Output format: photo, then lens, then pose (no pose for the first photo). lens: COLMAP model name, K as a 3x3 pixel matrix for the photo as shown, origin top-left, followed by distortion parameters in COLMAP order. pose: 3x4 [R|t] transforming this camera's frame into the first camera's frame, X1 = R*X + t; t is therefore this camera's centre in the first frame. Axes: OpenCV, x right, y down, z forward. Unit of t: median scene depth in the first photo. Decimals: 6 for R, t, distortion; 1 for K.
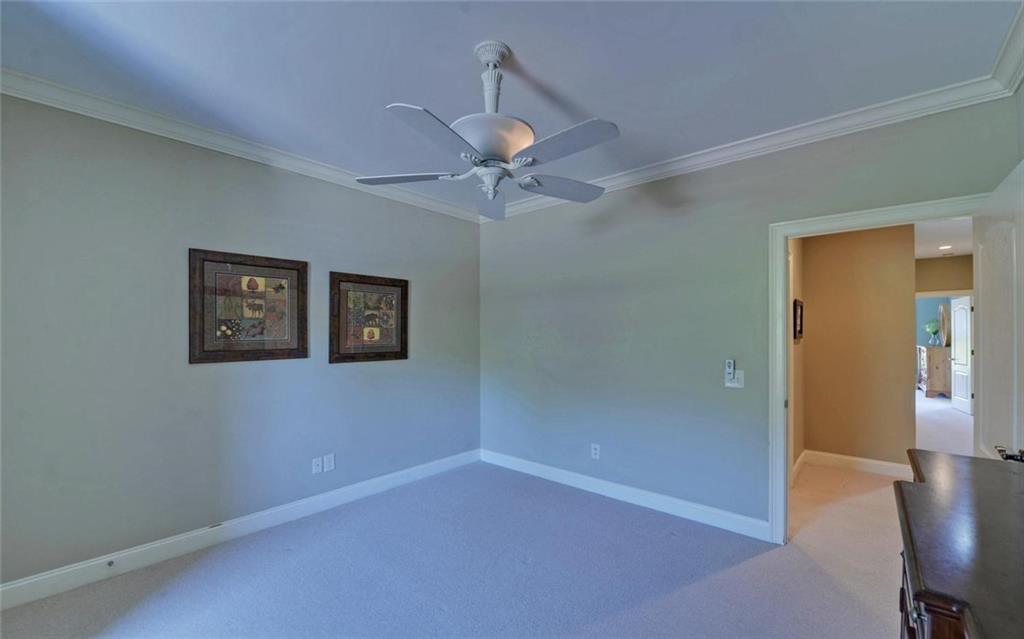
lens RADIAL K [[407.4, 0, 508.7], [0, 407.4, 337.2], [0, 0, 1]] dist [-0.000543, -0.000117]
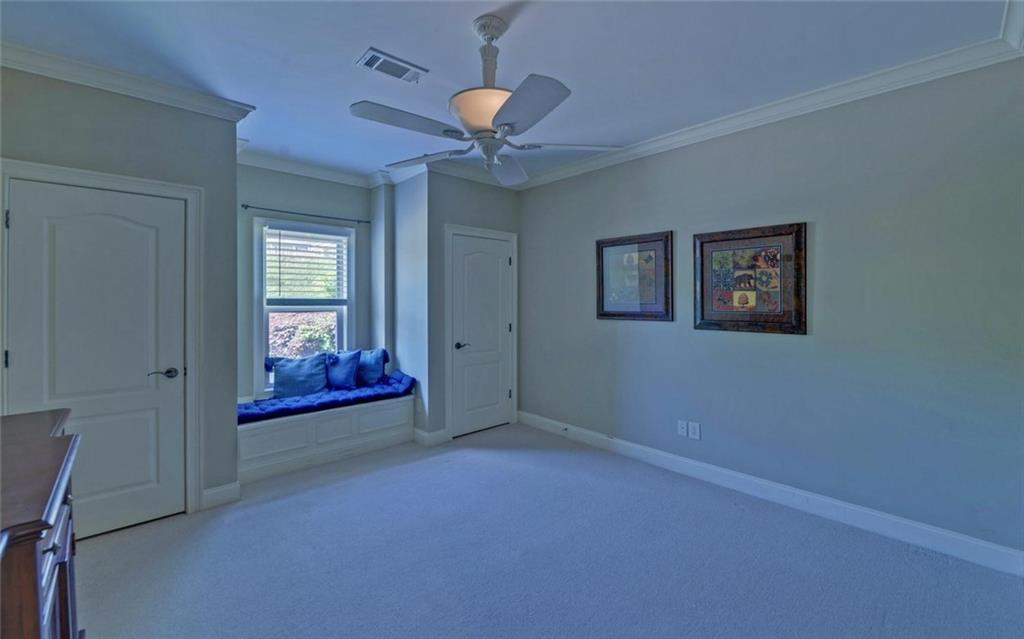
lens RADIAL K [[422.2, 0, 511.0], [0, 422.2, 302.2], [0, 0, 1]] dist [0.023543, -0.000082]
pose [[-0.085874, 0.011259, -0.996242, 0.574462], [-0.004195, 0.999923, 0.011662, -0.009448], [0.996297, 0.005181, -0.085821, 0.610877]]
